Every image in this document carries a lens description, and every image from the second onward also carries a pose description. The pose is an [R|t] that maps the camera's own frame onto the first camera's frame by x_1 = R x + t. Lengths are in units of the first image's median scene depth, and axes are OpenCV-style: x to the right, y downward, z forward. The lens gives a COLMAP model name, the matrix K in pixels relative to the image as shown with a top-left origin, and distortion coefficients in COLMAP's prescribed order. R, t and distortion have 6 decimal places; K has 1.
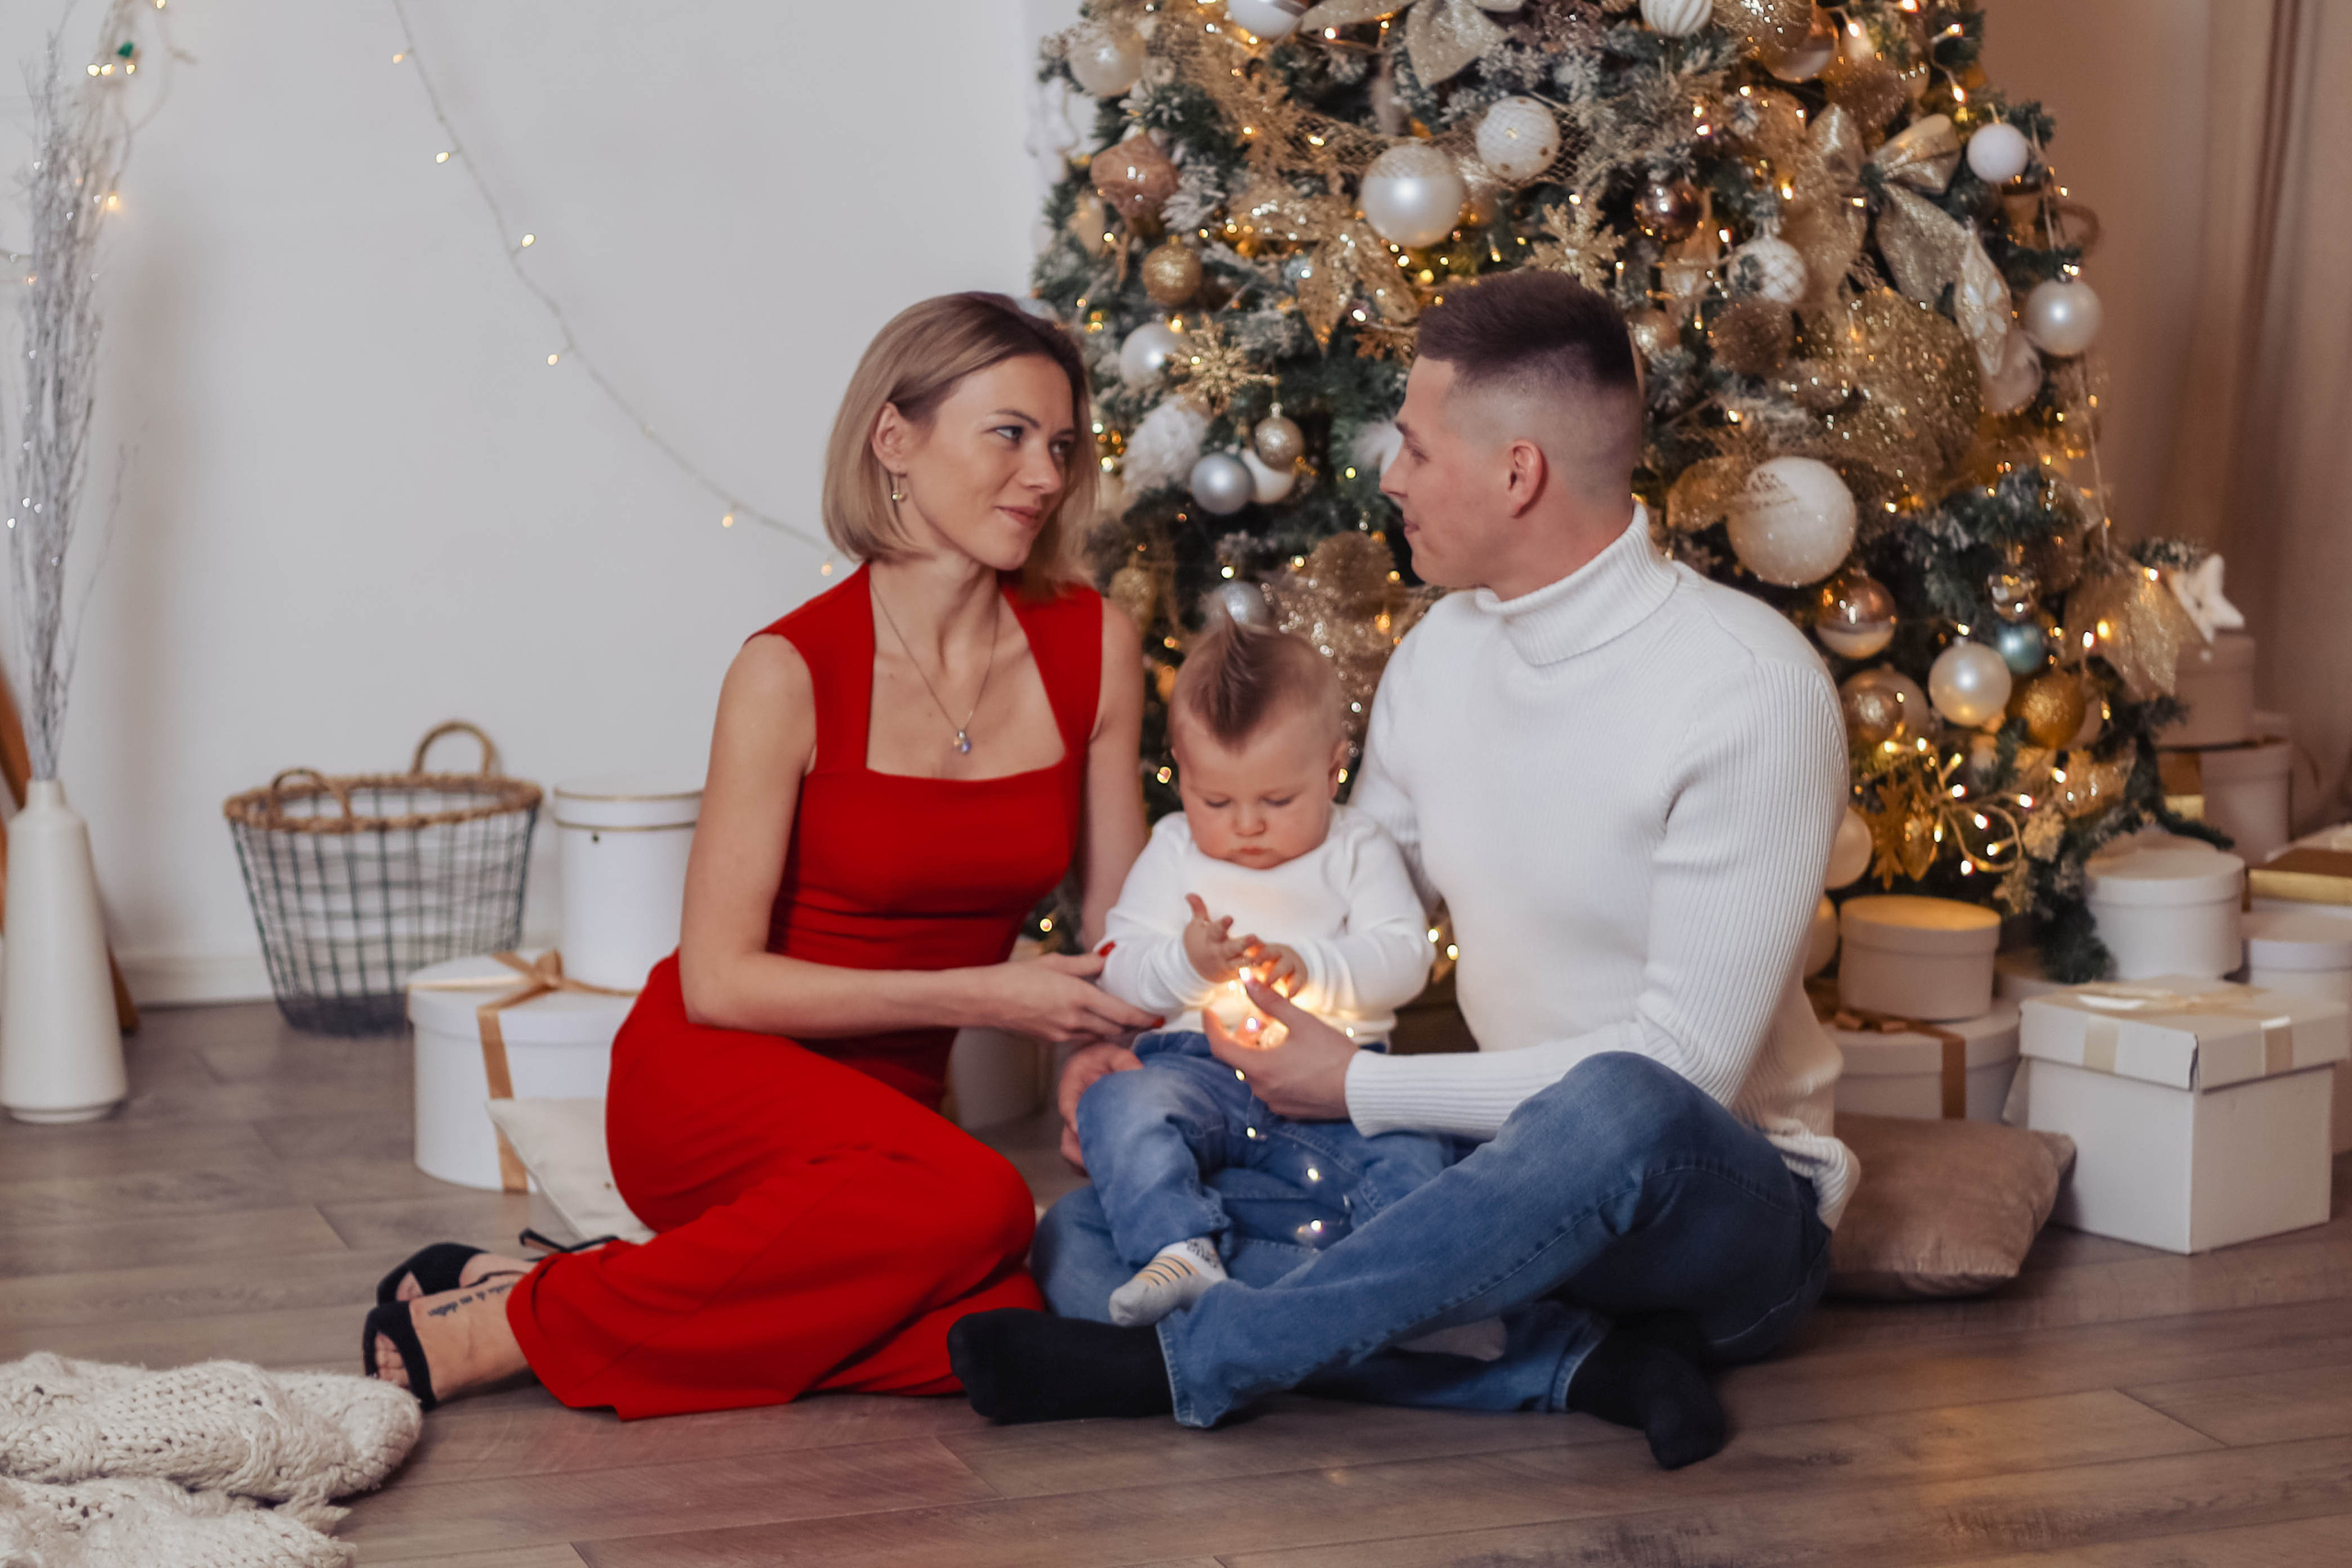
lens RADIAL K [[5553.9, 0, 1201.7], [0, 5553.9, 790.4], [0, 0, 1]] dist [-0.186686, 0.462516]
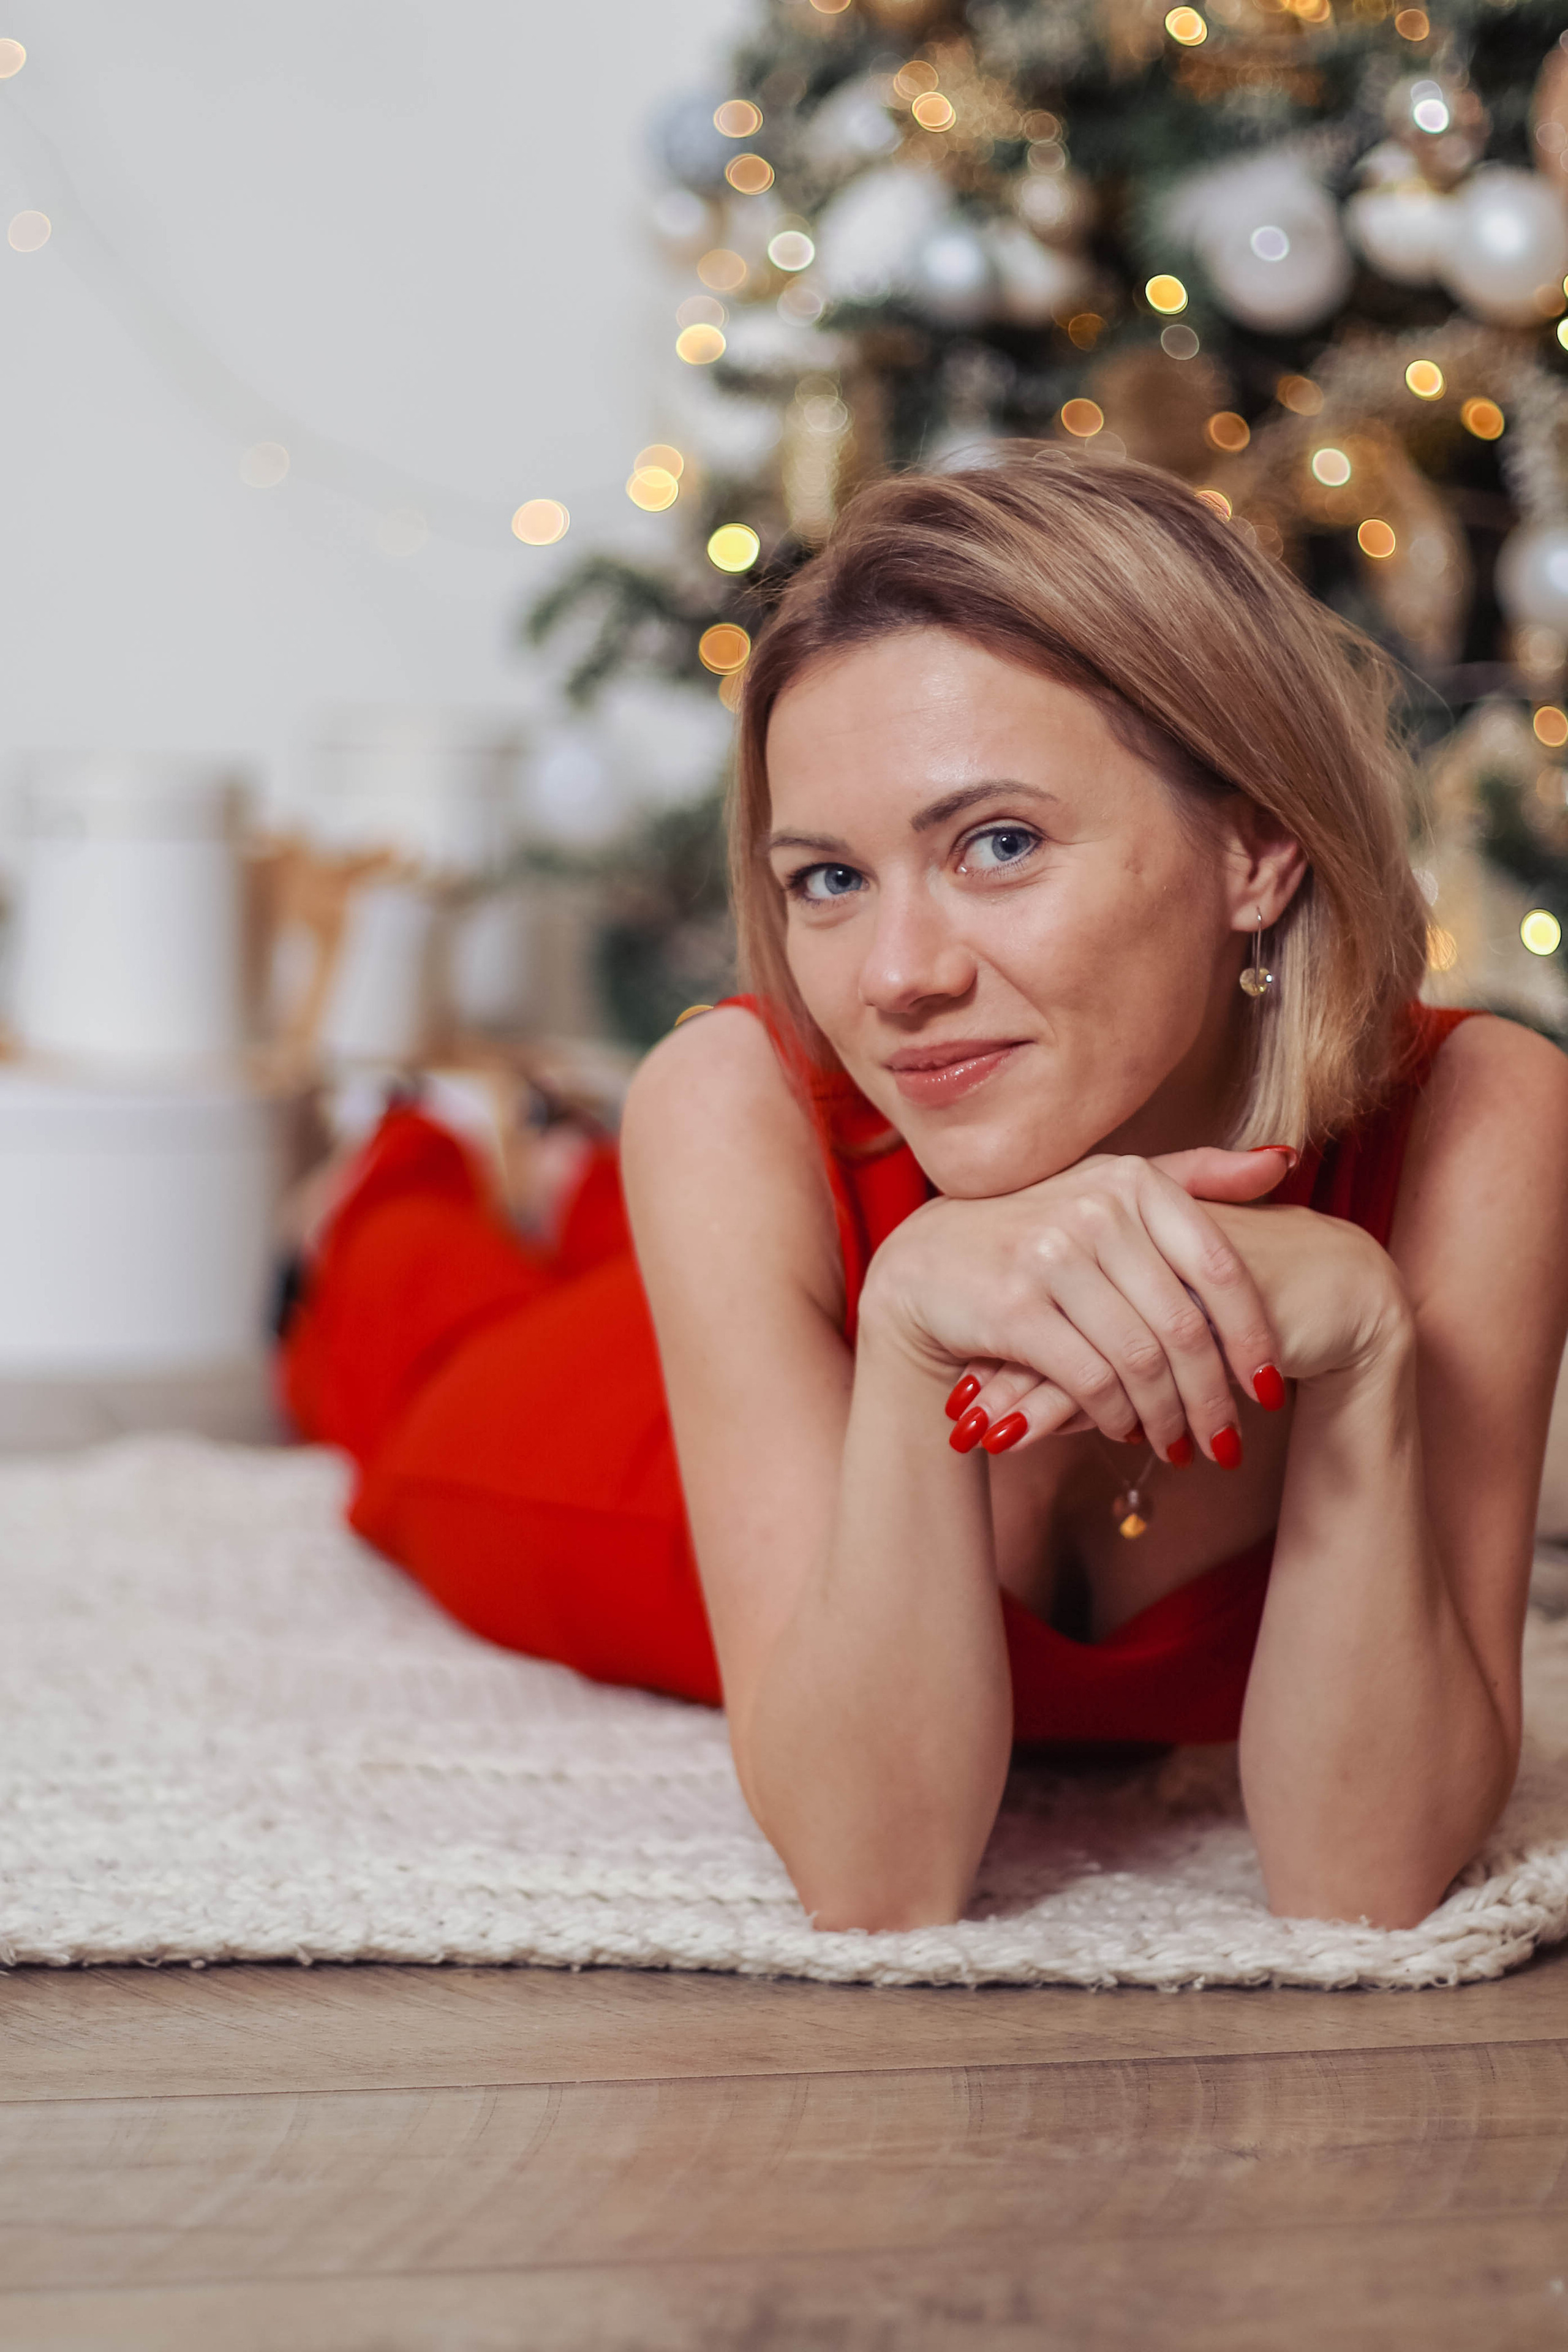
lens RADIAL K [[5554.5, 0, 784.0], [0, 5554.5, 1176.0], [0, 0, 1]] dist [-0.186686, 0.462516]
pose [[0.995926, 0.036582, -0.082424, 0.039029], [-0.041879, 0.997104, -0.063480, 0.087131], [0.079863, 0.066673, 0.994574, 0.373984]]
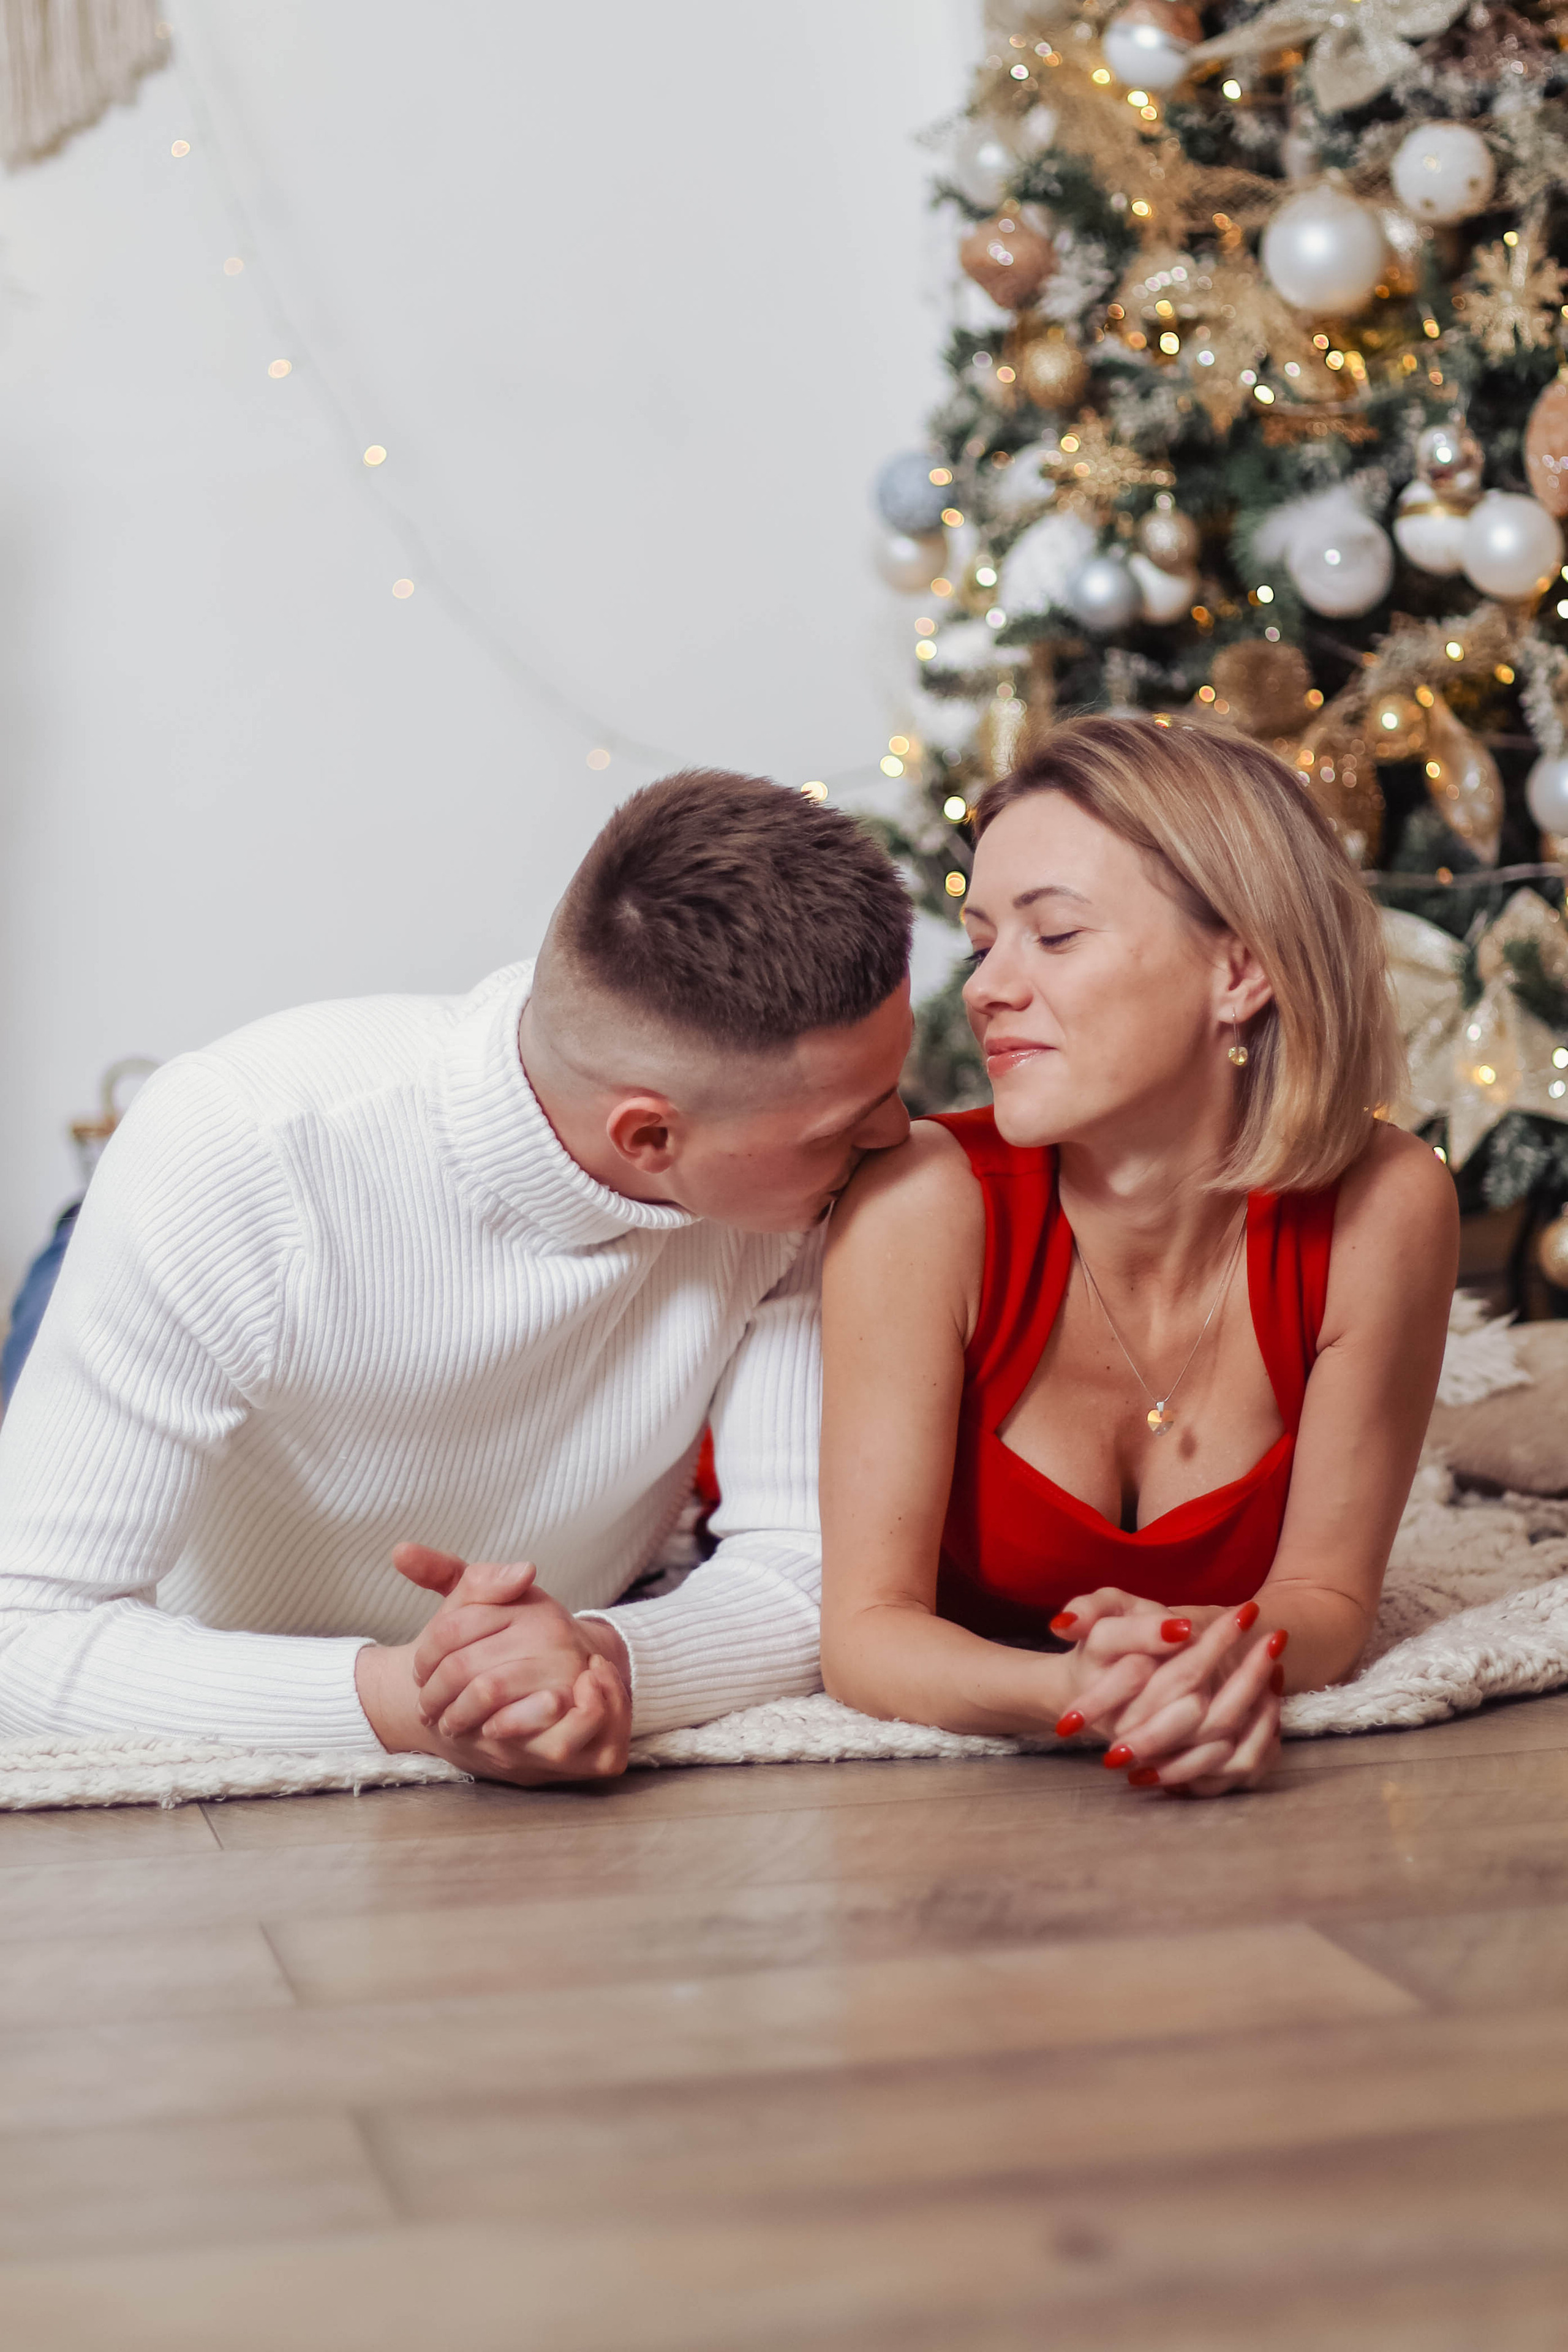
lens RADIAL K [[5554.5, 0, 784.0], [0, 5554.5, 1176.0], [0, 0, 1]] dist [-0.186686, 0.462516]
pose [[0.987938, -0.030673, -0.151781, 0.079372], [0.016135, 0.995240, -0.096106, 0.111315], [0.154007, 0.092498, 0.983731, 0.171858]]
